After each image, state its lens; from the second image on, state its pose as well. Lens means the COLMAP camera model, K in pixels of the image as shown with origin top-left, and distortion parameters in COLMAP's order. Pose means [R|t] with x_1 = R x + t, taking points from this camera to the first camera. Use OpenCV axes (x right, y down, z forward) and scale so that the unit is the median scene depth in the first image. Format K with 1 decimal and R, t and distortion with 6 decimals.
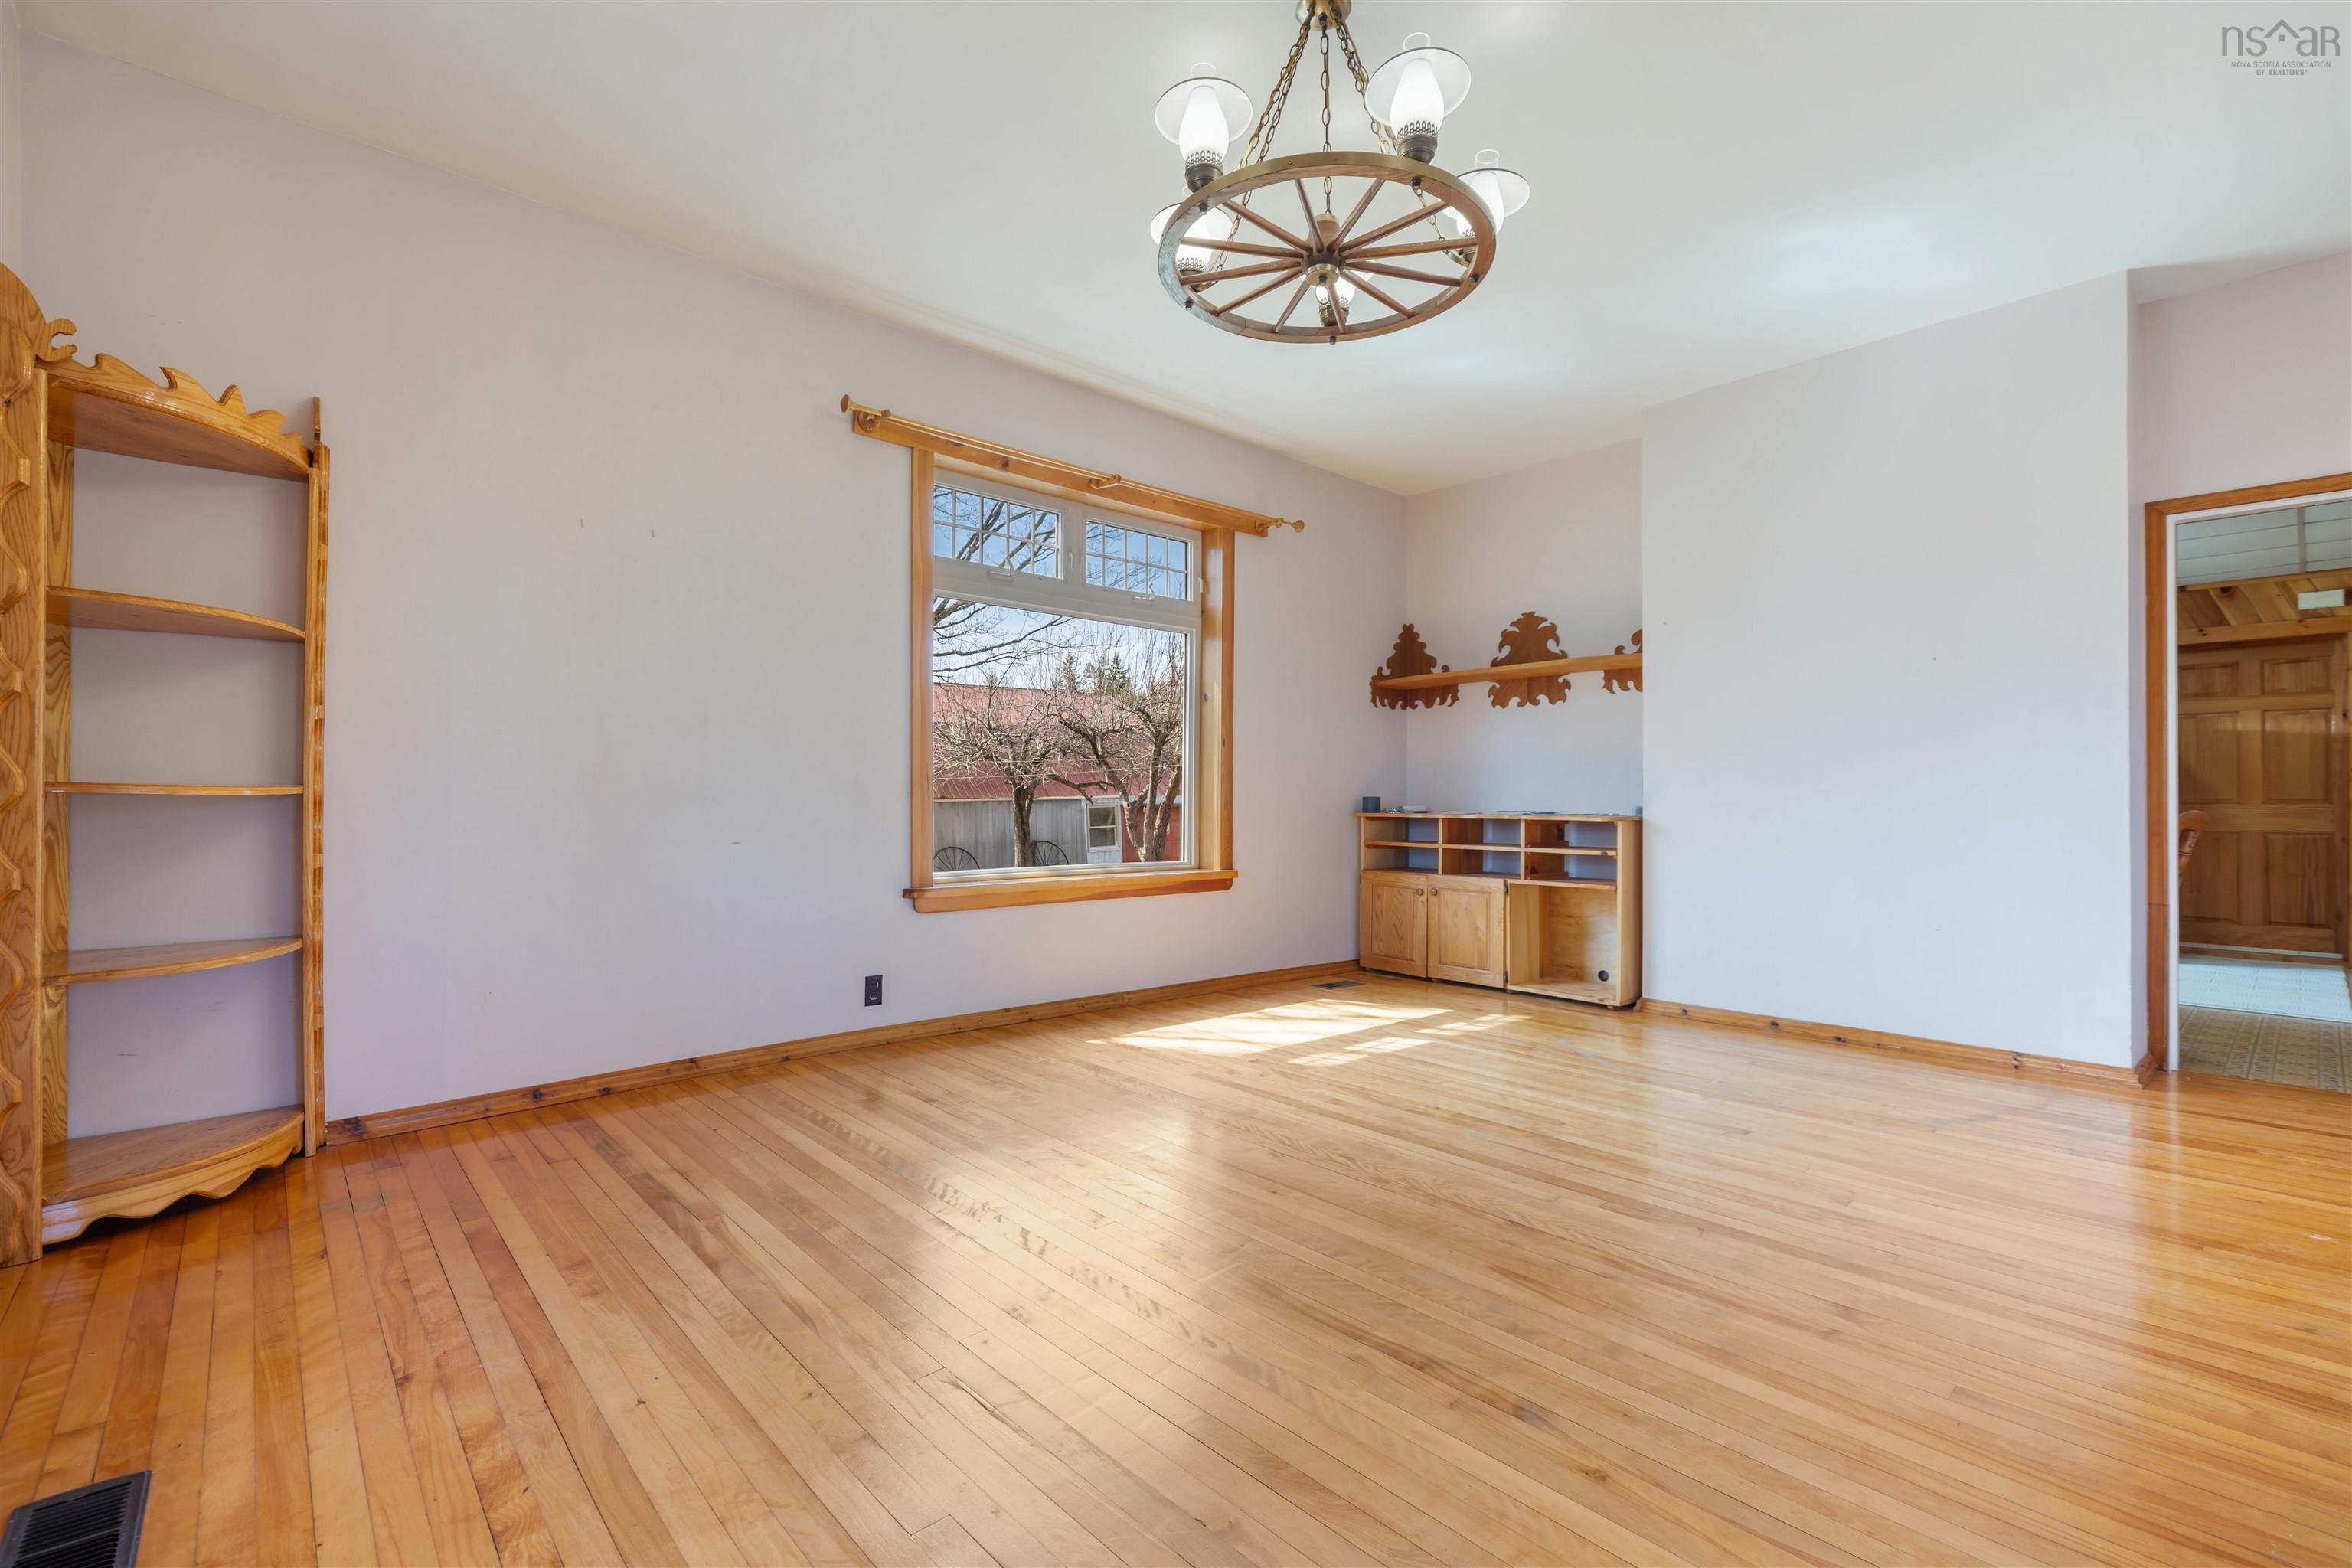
lens RADIAL K [[1028.7, 0, 1175.6], [0, 1028.7, 794.4], [0, 0, 1]] dist [-0.000721, 0.000621]
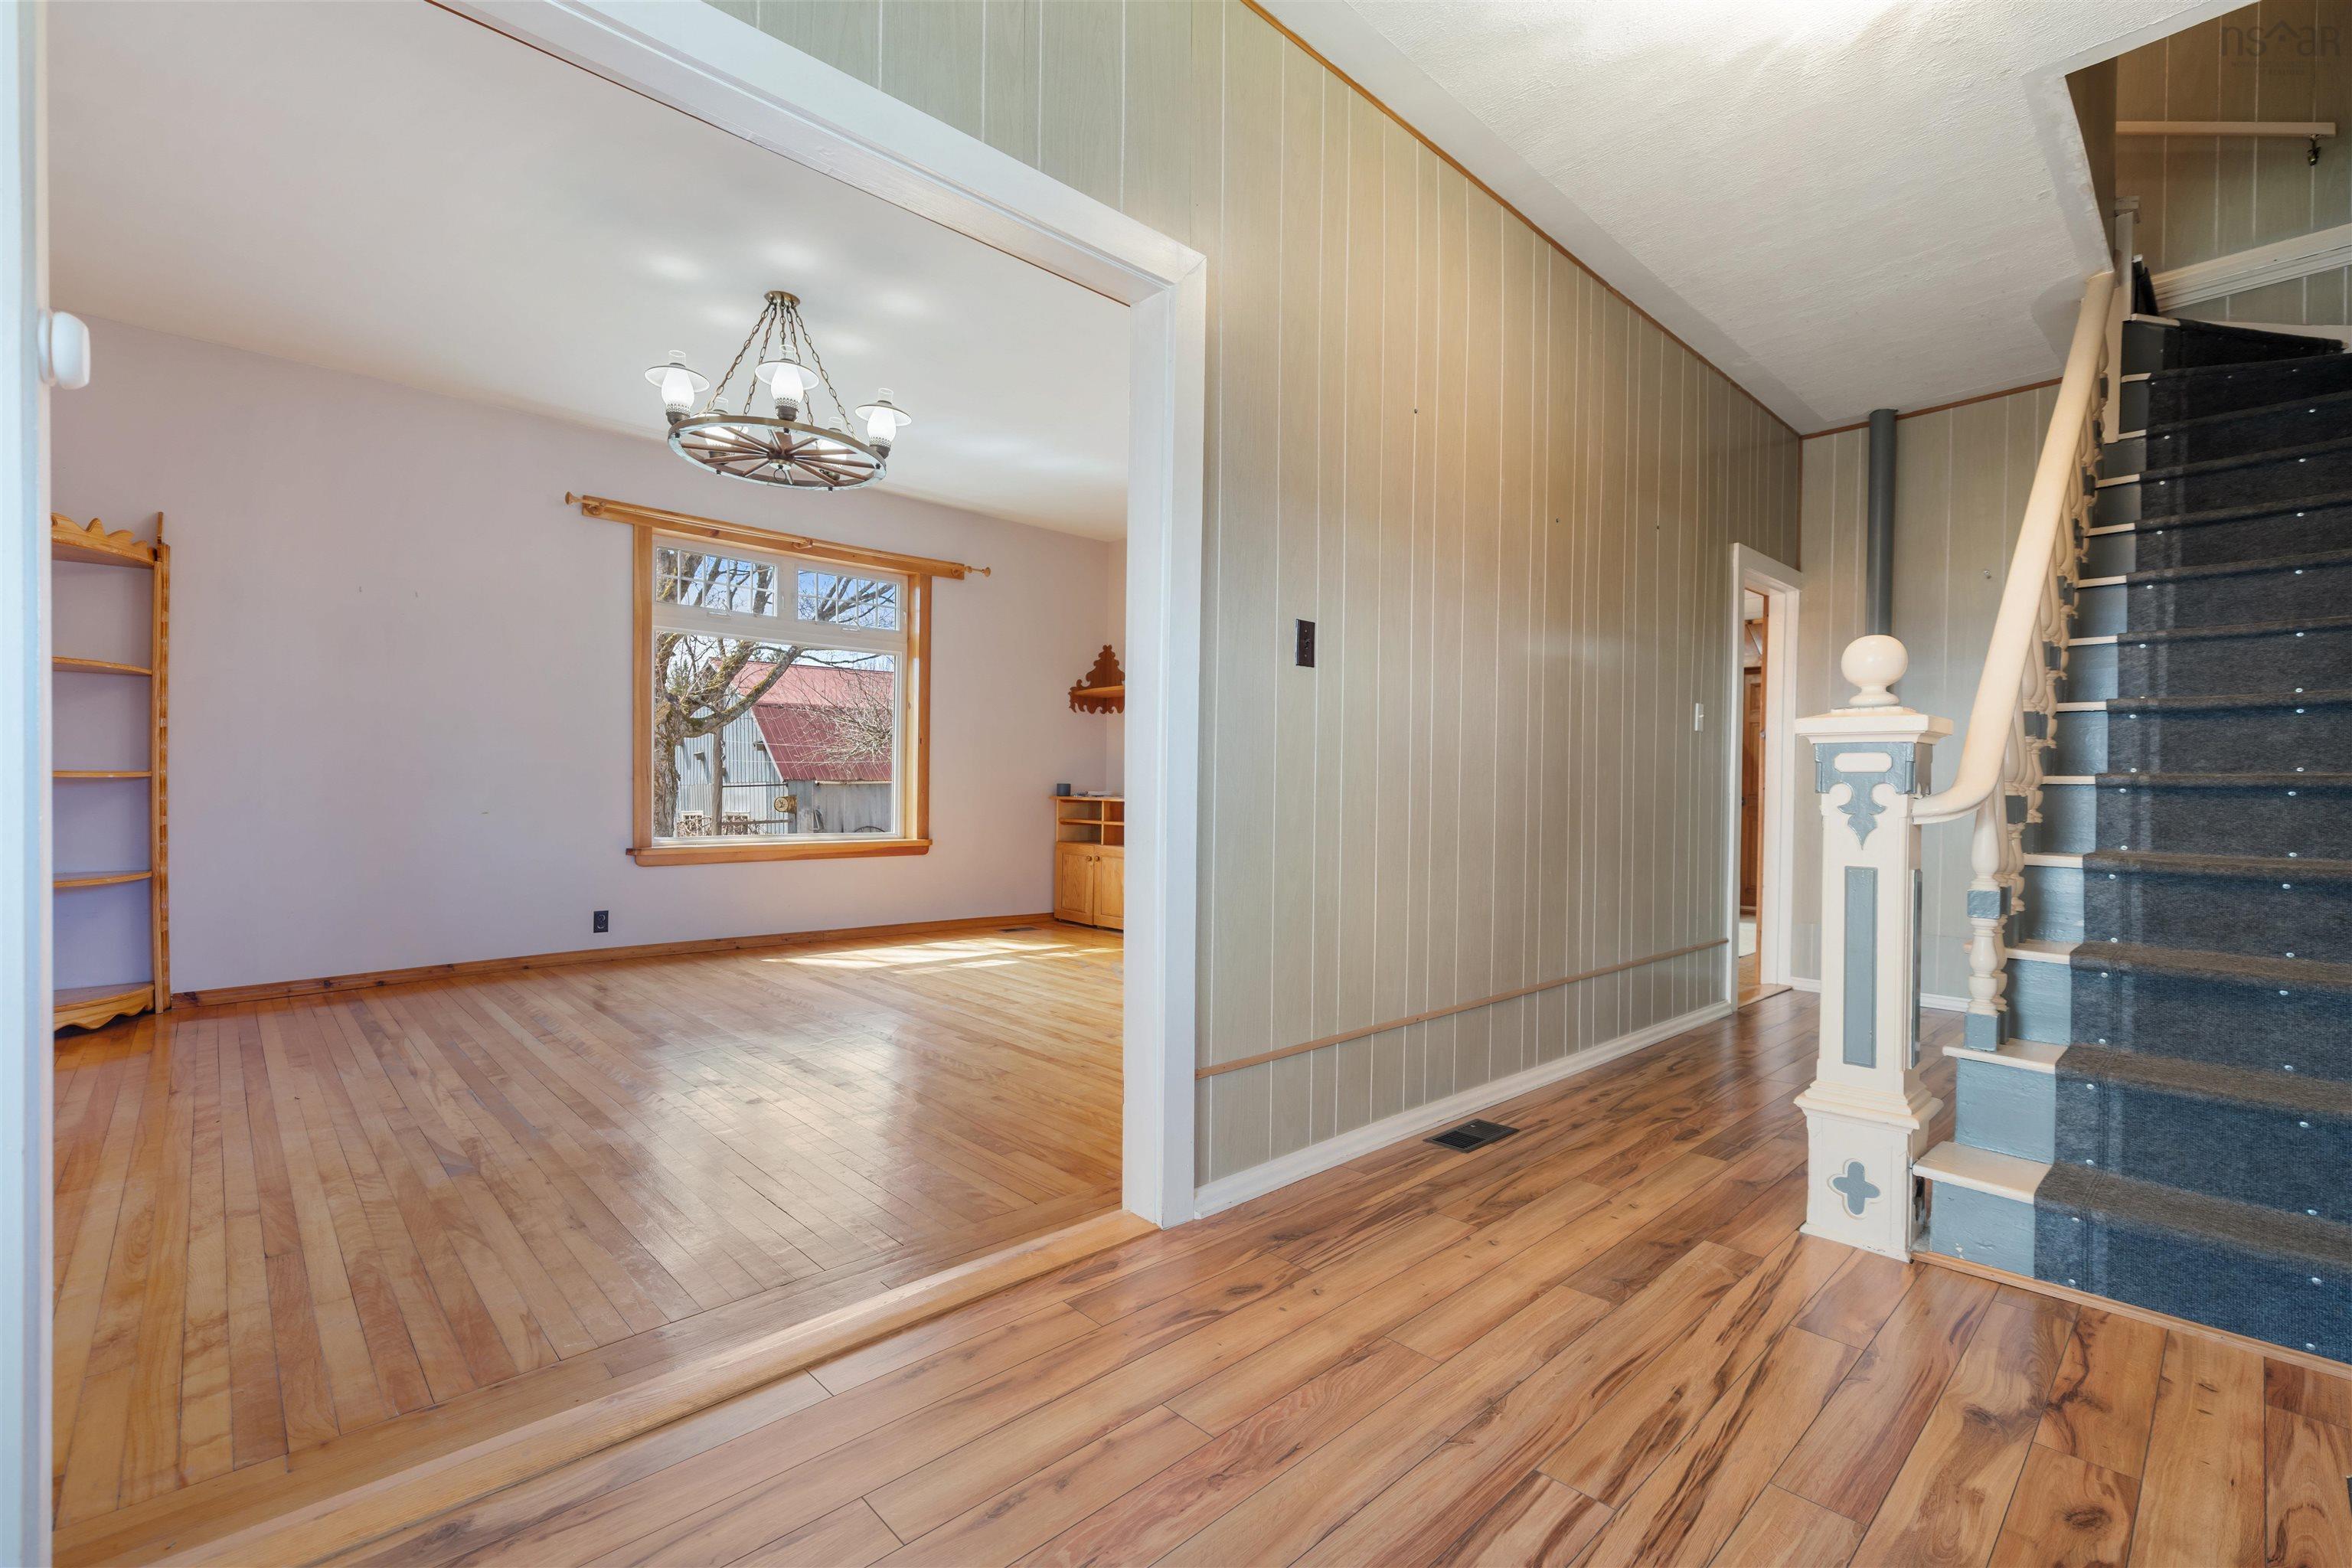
lens RADIAL K [[1028.7, 0, 1176.8], [0, 1028.7, 796.3], [0, 0, 1]] dist [-0.000721, 0.000621]
pose [[0.999634, 0.009593, 0.025283, 0.365904], [-0.010062, 0.999779, 0.018472, -0.008425], [-0.025100, -0.018720, 0.999510, -0.325439]]
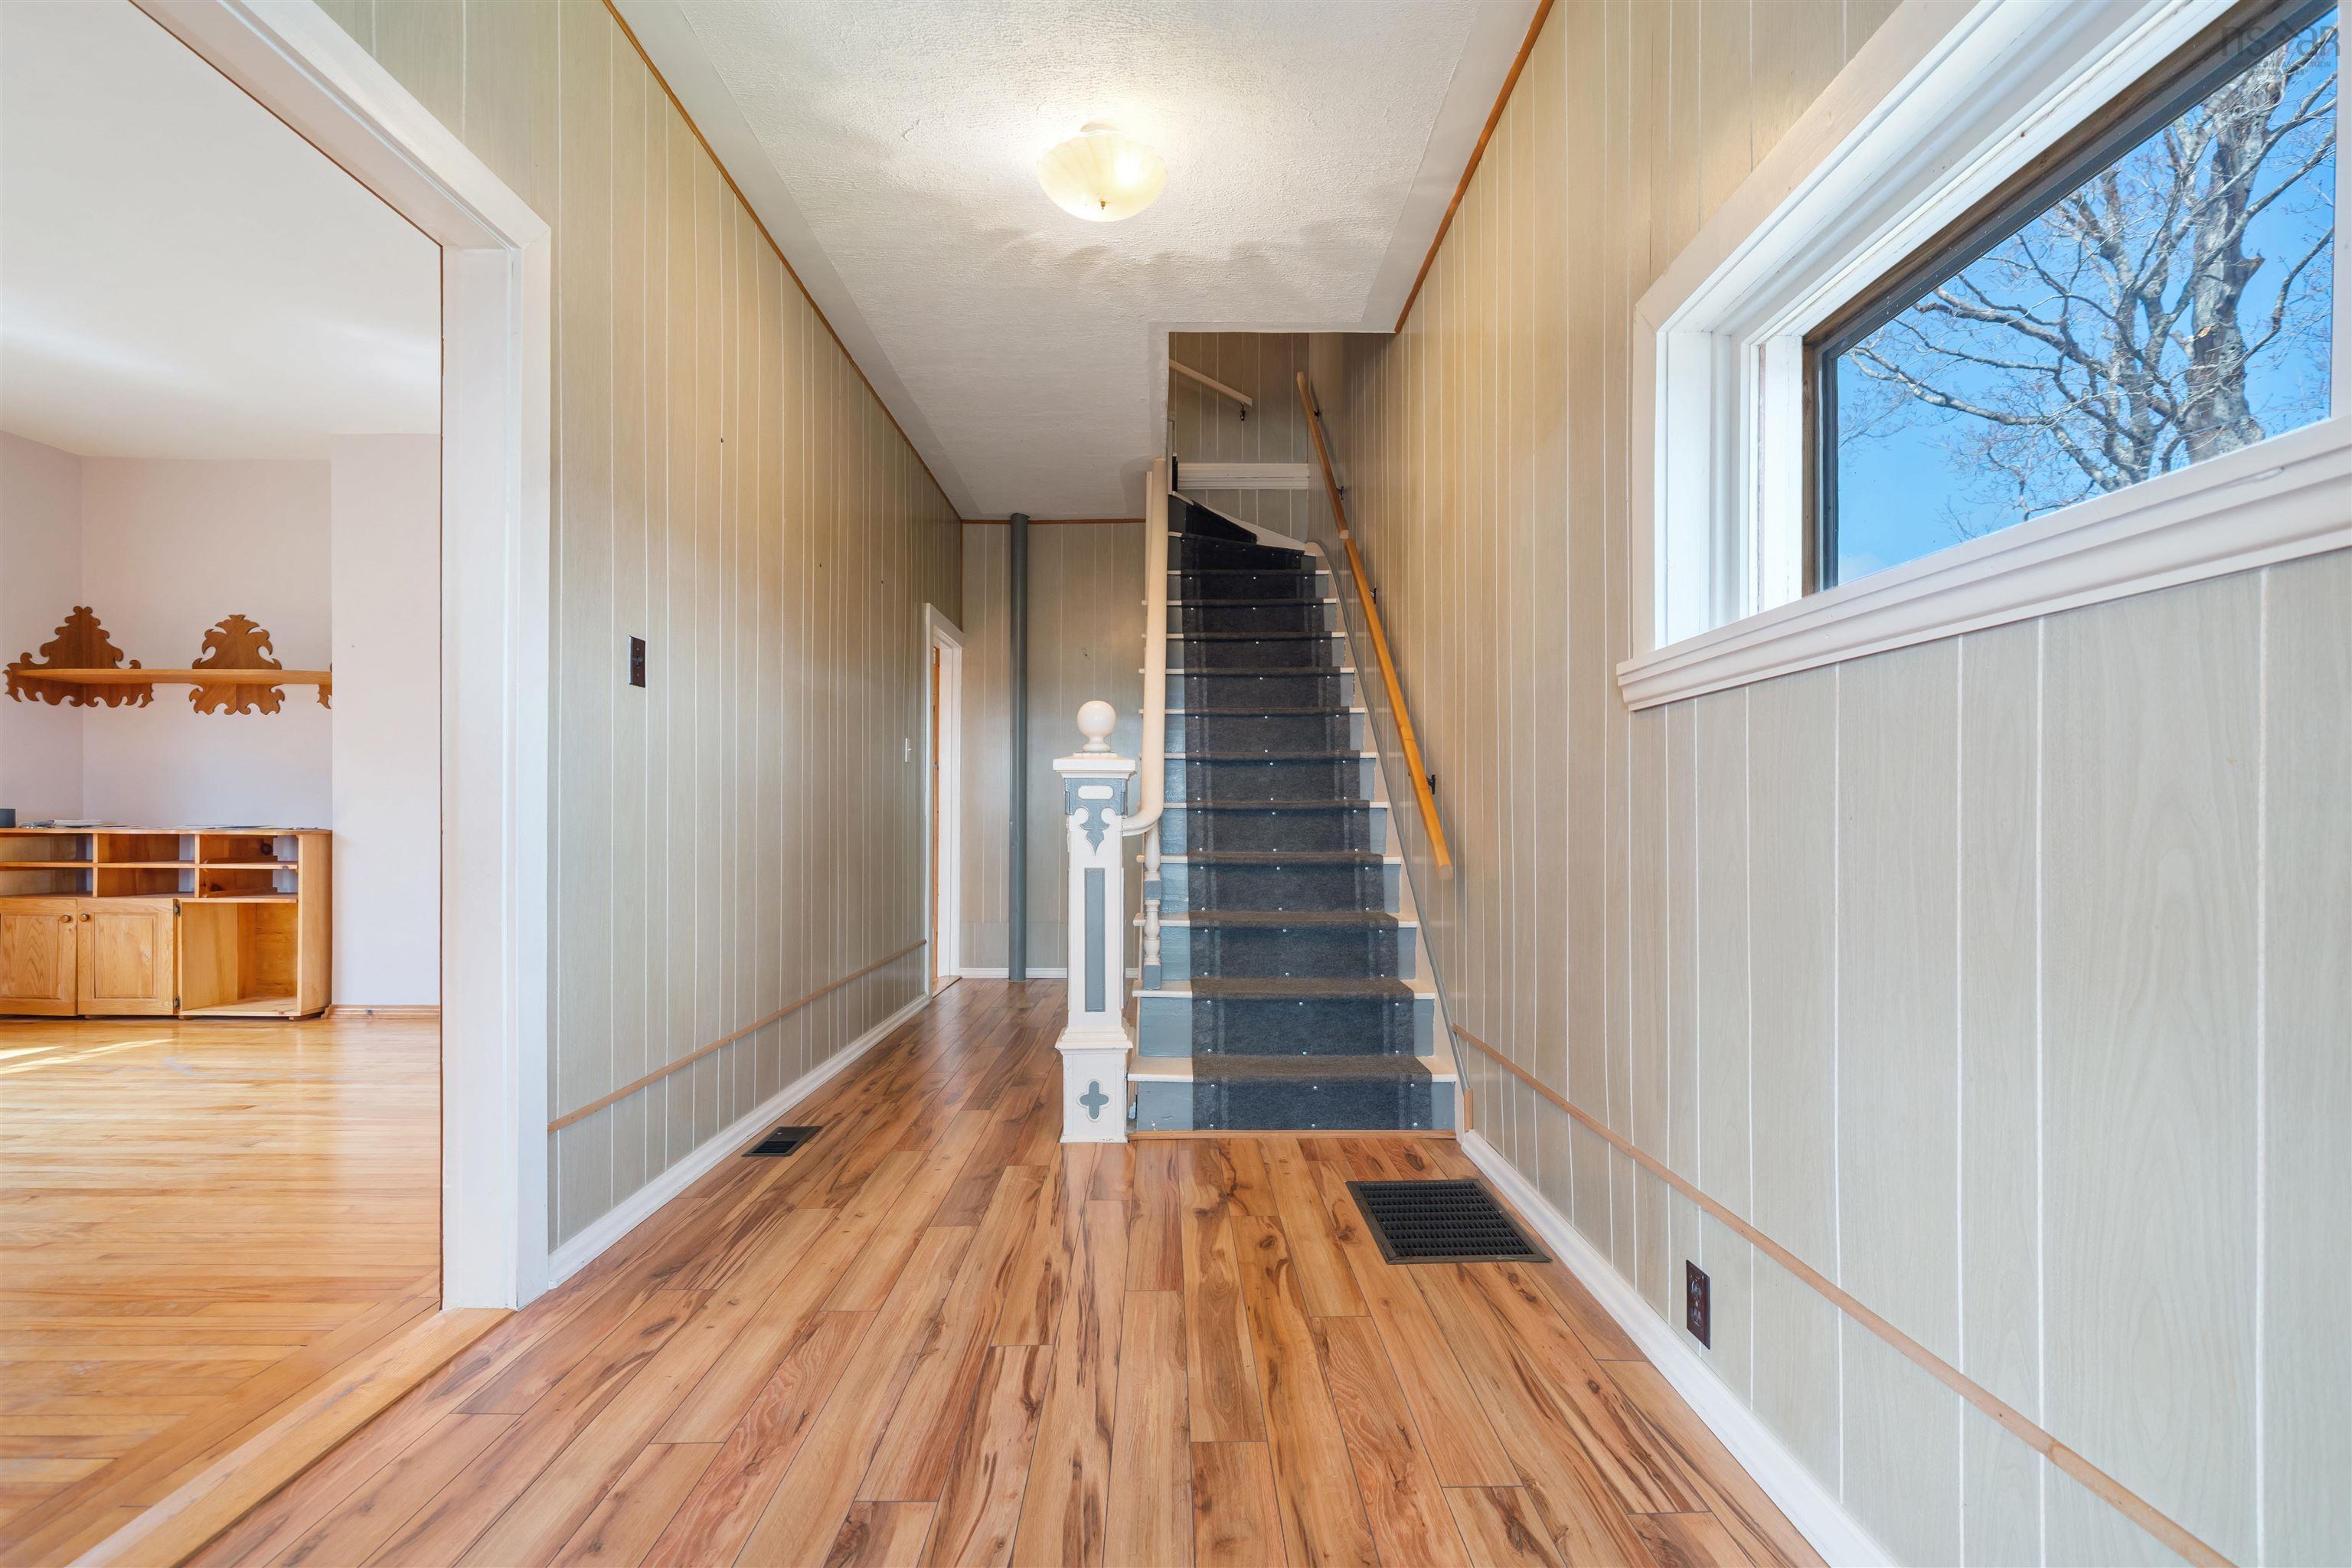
lens RADIAL K [[1028.7, 0, 1193.6], [0, 1028.7, 824.4], [0, 0, 1]] dist [-0.000721, 0.000621]
pose [[0.652694, -0.003176, 0.757615, 0.234986], [-0.010443, 0.999859, 0.013187, -0.007471], [-0.757549, -0.016519, 0.652569, -0.336047]]
